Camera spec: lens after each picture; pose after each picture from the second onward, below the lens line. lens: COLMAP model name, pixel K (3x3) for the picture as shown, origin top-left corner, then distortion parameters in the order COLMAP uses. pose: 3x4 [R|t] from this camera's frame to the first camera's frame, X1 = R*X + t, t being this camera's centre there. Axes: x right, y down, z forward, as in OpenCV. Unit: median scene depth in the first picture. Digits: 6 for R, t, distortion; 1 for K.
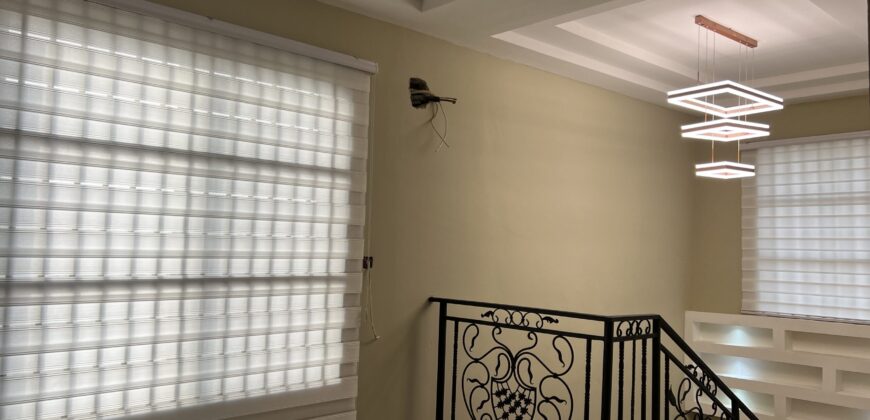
lens RADIAL K [[649.6, 0, 441.2], [0, 649.6, 208.0], [0, 0, 1]] dist [0.055199, -0.079577]
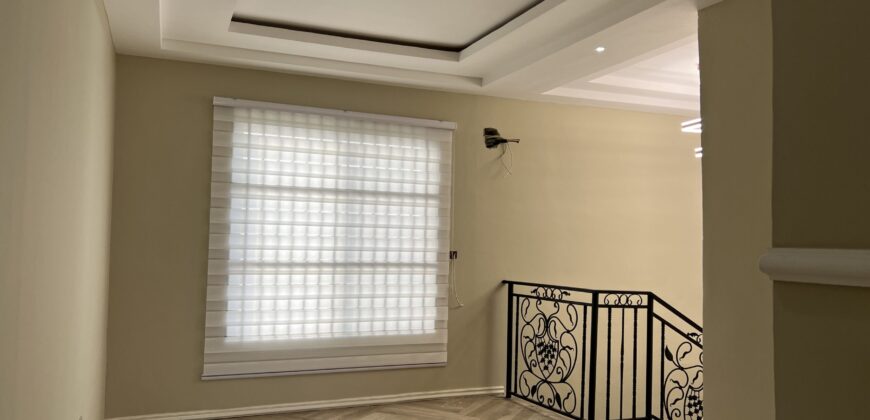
lens RADIAL K [[649.6, 0, 443.3], [0, 649.6, 210.3], [0, 0, 1]] dist [0.055199, -0.079577]
pose [[0.932993, -0.029719, -0.358665, 0.479718], [0.025900, 0.999545, -0.015450, 0.003507], [0.358961, 0.005126, 0.933338, -0.487491]]
